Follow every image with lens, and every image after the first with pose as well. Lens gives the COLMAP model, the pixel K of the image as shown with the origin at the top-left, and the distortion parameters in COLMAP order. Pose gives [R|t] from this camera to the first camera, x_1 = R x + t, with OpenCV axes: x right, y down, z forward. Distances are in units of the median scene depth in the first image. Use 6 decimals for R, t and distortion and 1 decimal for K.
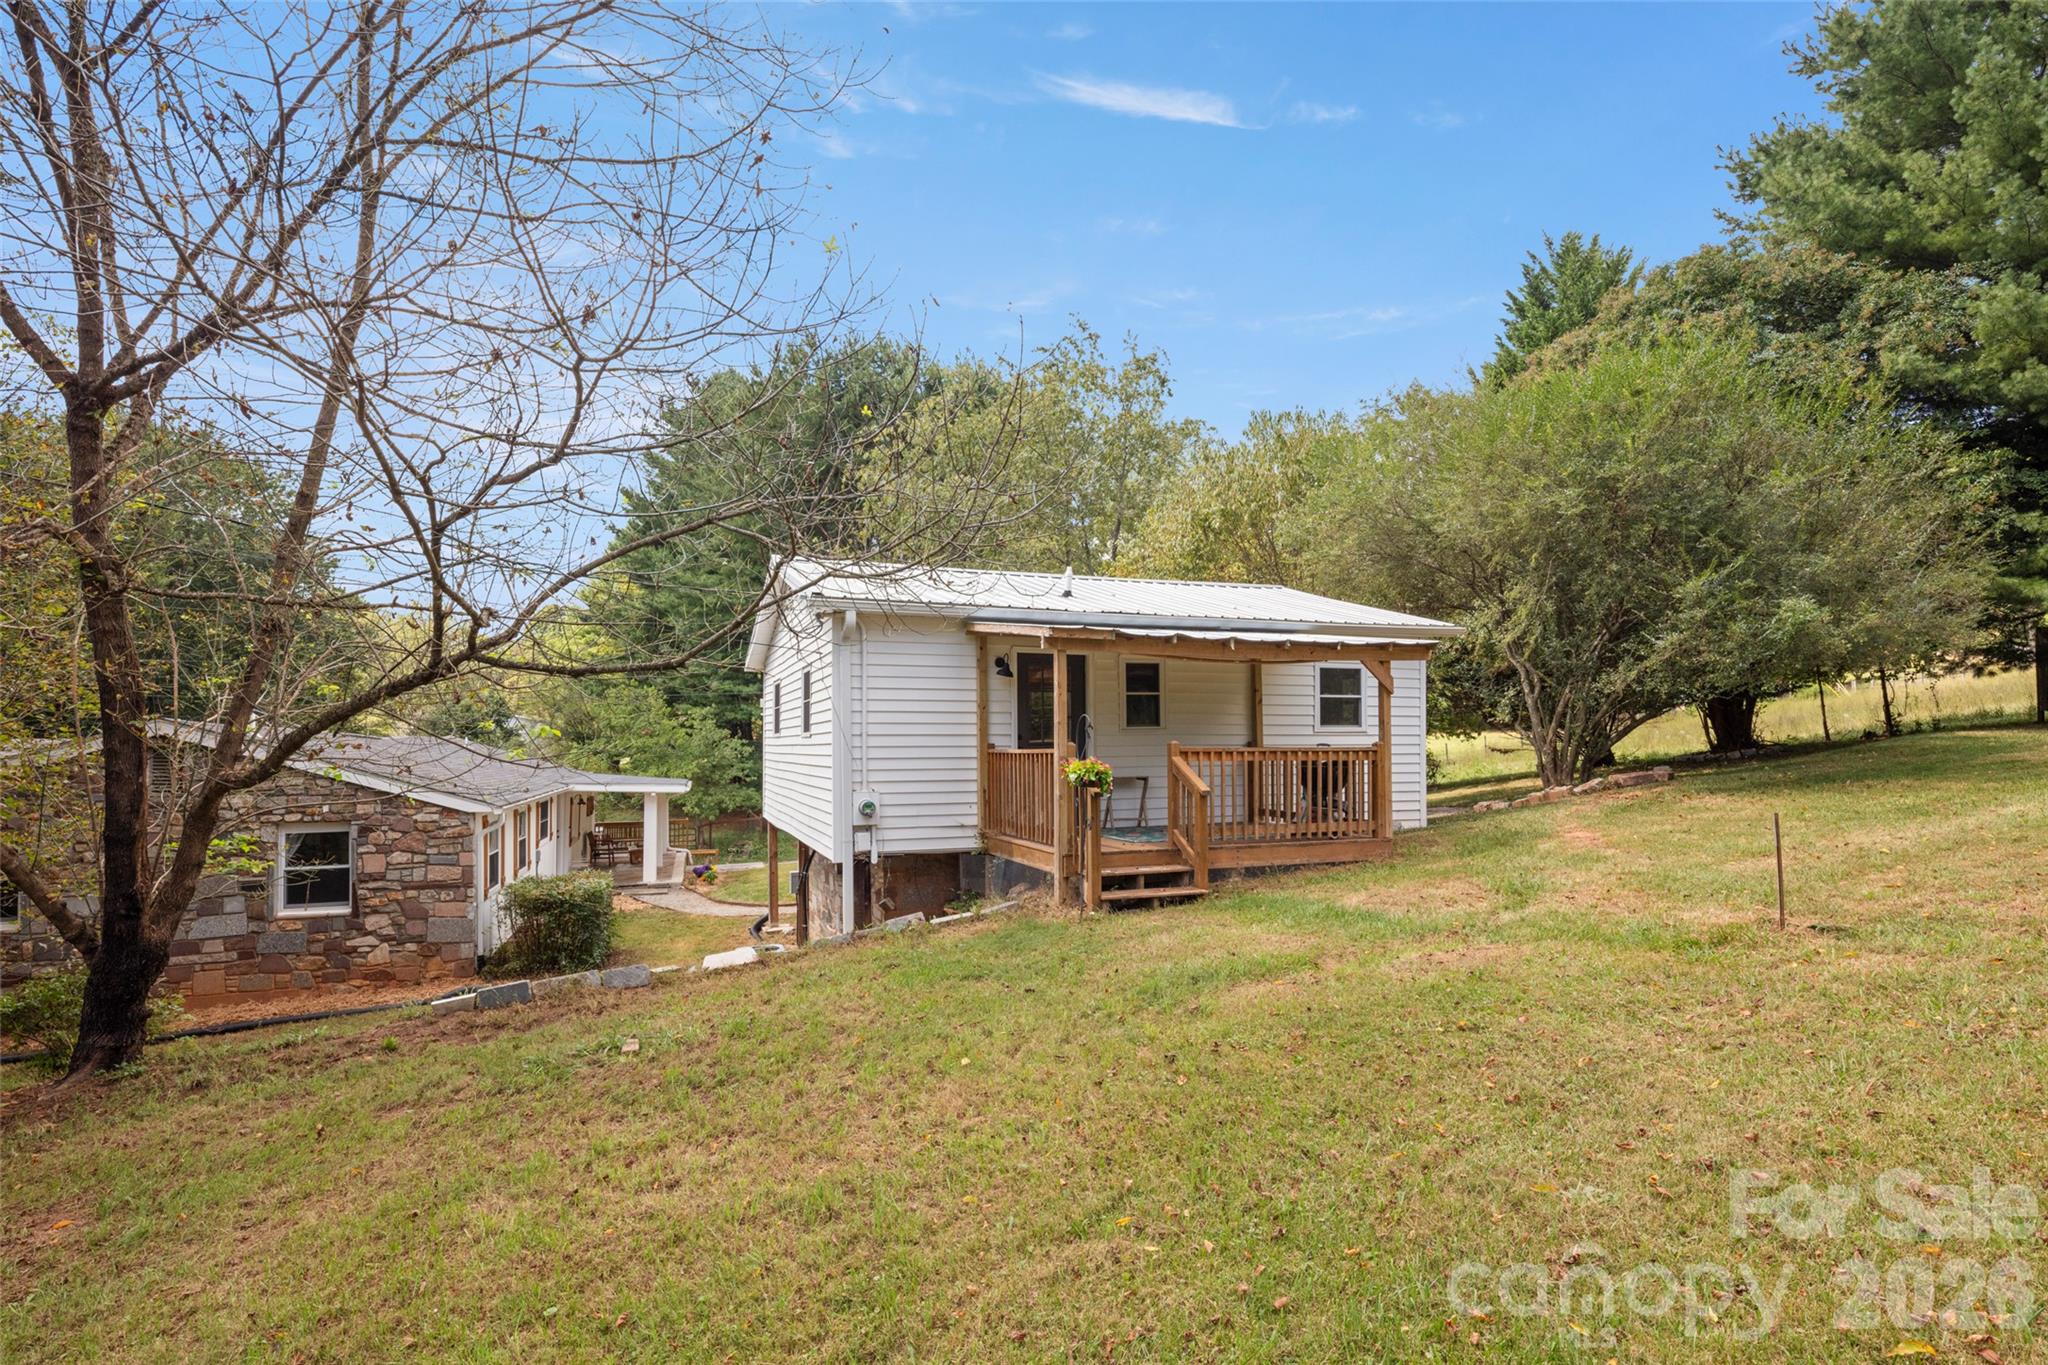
lens RADIAL K [[1011.9, 0, 1021.7], [0, 1011.9, 683.3], [0, 0, 1]] dist [0.002669, -0.002885]
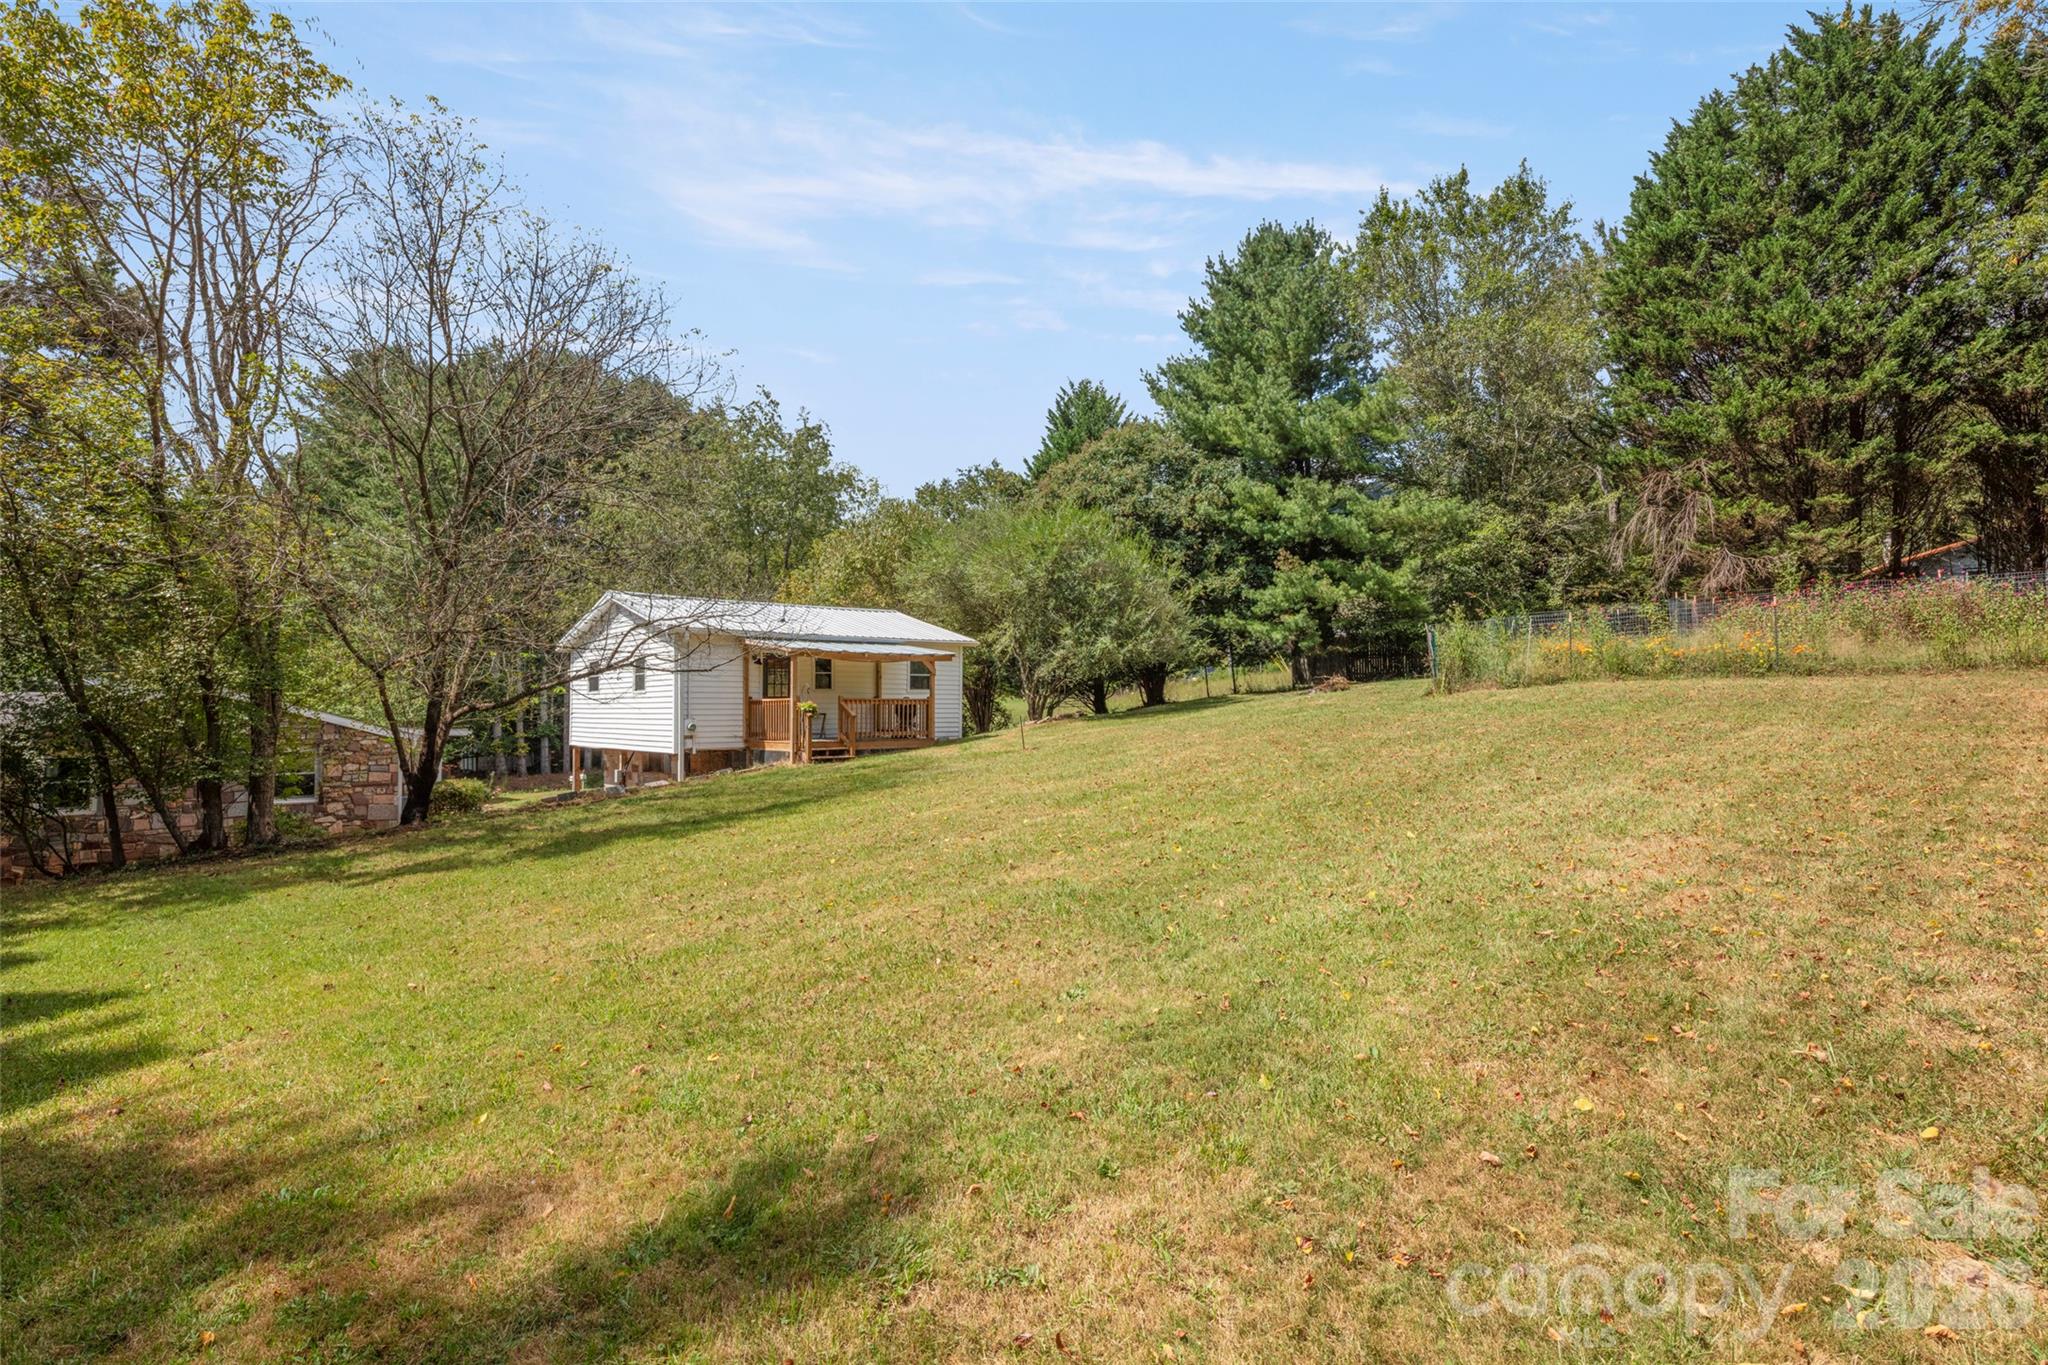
lens RADIAL K [[1011.9, 0, 1026.6], [0, 1011.9, 672.4], [0, 0, 1]] dist [0.002669, -0.002885]
pose [[0.937004, 0.012517, 0.349094, -0.171779], [-0.022896, 0.999409, 0.025621, -0.043858], [-0.348567, -0.032000, 0.936737, -0.873612]]
